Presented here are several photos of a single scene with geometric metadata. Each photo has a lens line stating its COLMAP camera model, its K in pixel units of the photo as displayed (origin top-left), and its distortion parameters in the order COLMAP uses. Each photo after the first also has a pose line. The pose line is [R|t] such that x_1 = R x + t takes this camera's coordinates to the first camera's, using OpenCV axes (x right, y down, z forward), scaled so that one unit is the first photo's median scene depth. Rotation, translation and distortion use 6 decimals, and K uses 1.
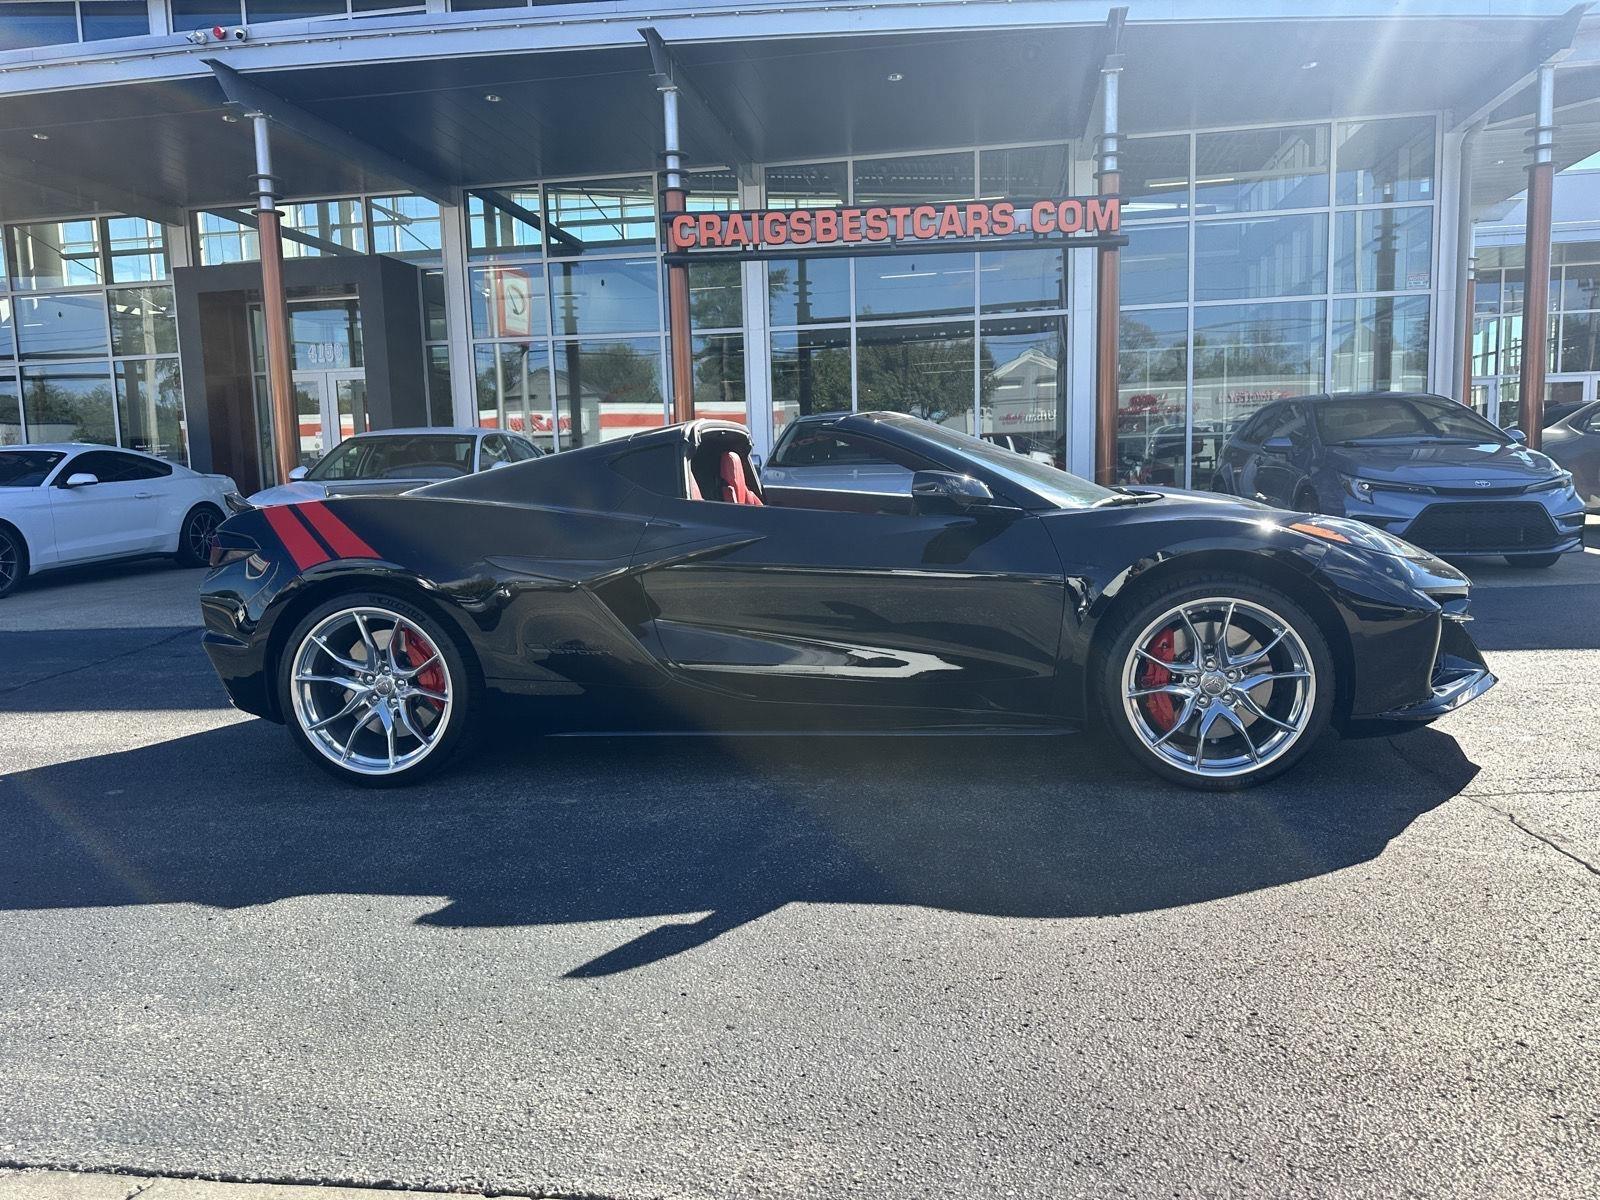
lens RADIAL K [[1135.3, 0, 781.9], [0, 1135.3, 612.5], [0, 0, 1]] dist [0.029392, -0.035952]
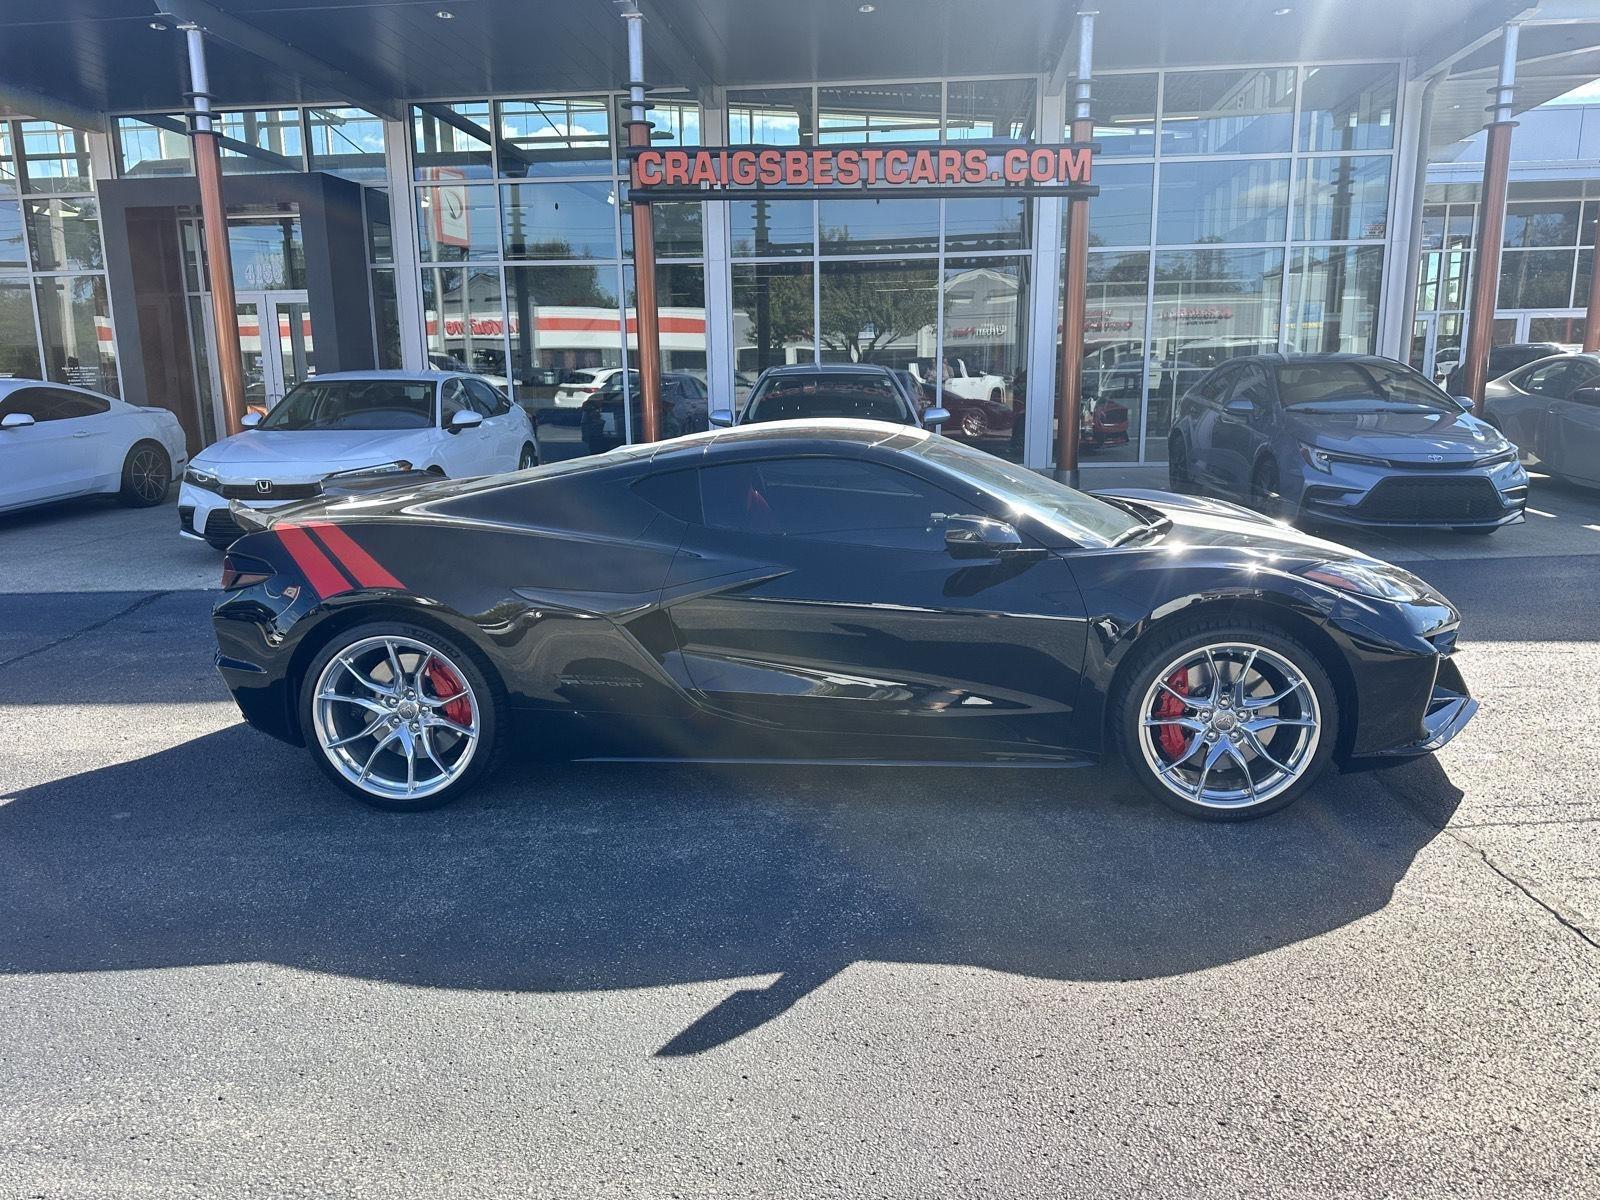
lens RADIAL K [[1135.3, 0, 794.1], [0, 1135.3, 612.9], [0, 0, 1]] dist [0.029392, -0.035952]
pose [[0.997996, 0.003539, 0.063174, -0.023635], [-0.008733, 0.996583, 0.082131, -0.038954], [-0.062668, -0.082519, 0.994617, -0.003796]]
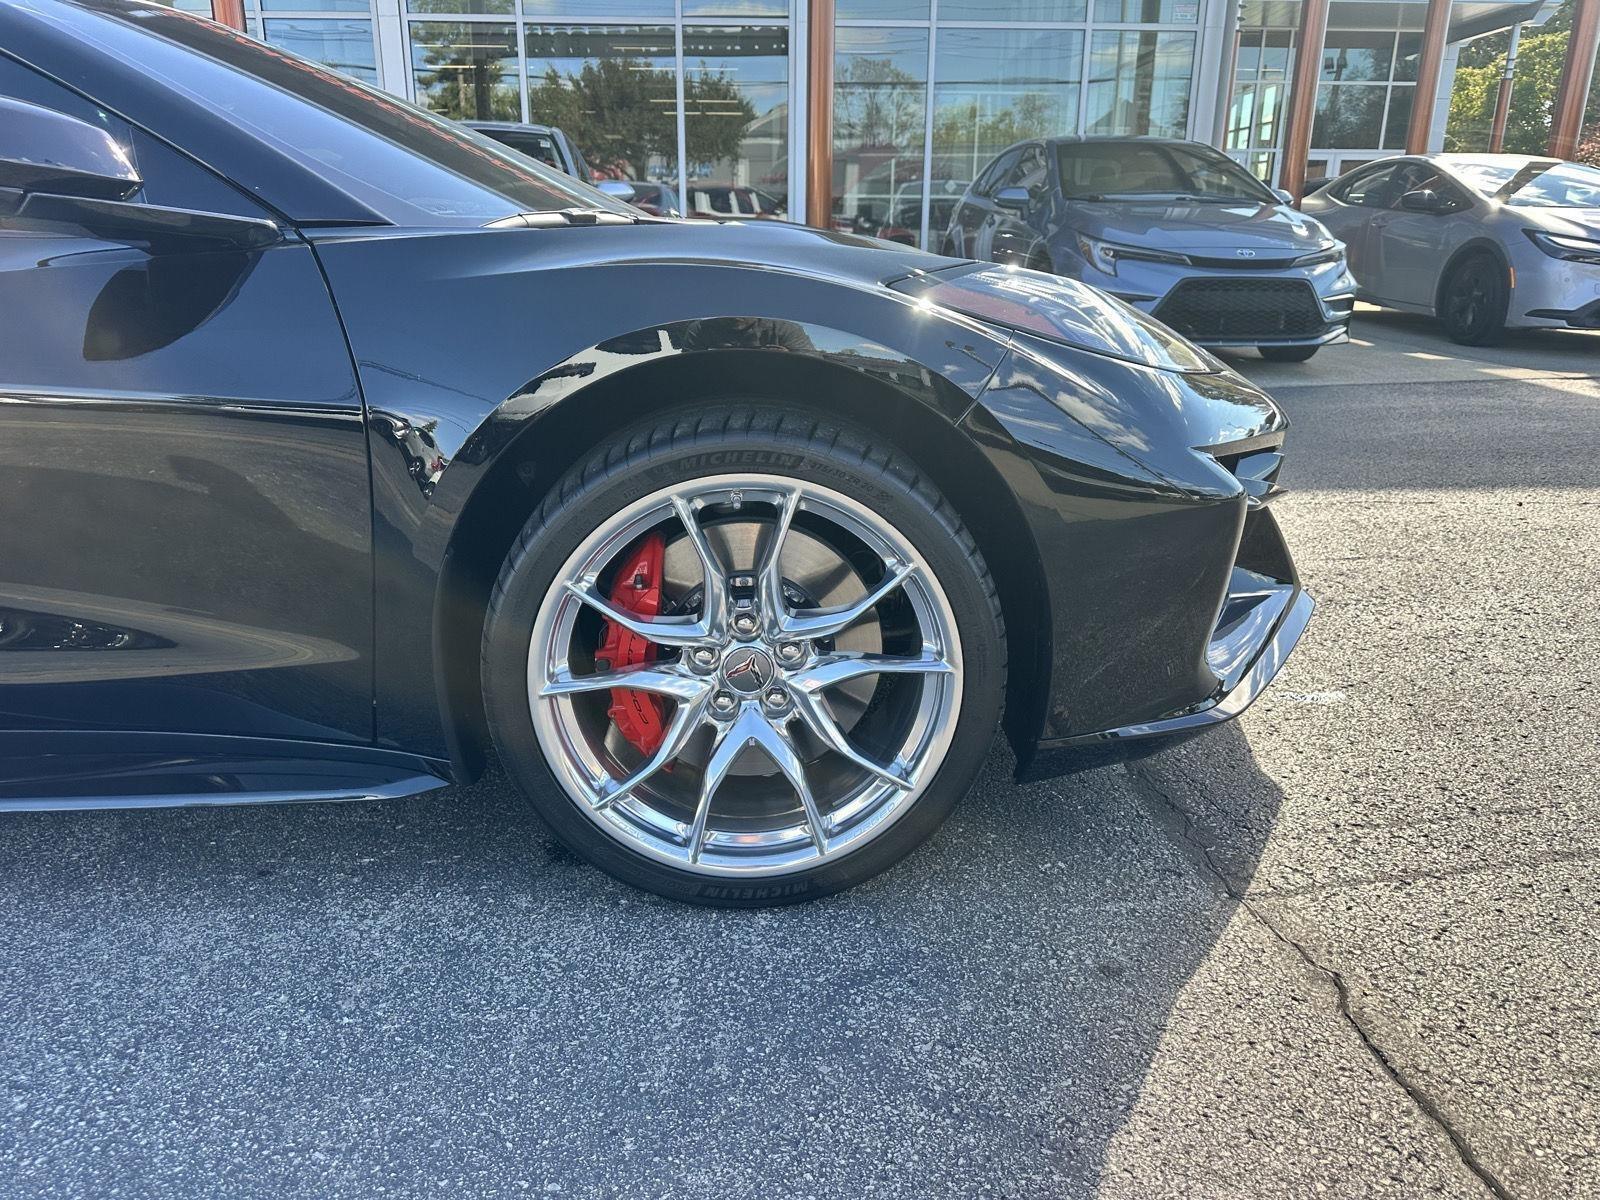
lens RADIAL K [[1135.3, 0, 776.9], [0, 1135.3, 592.3], [0, 0, 1]] dist [0.029392, -0.035952]
pose [[0.981033, -0.020215, 0.192783, 0.099251], [-0.015204, 0.983459, 0.180491, -0.014543], [-0.193243, -0.179999, 0.964499, 0.186722]]
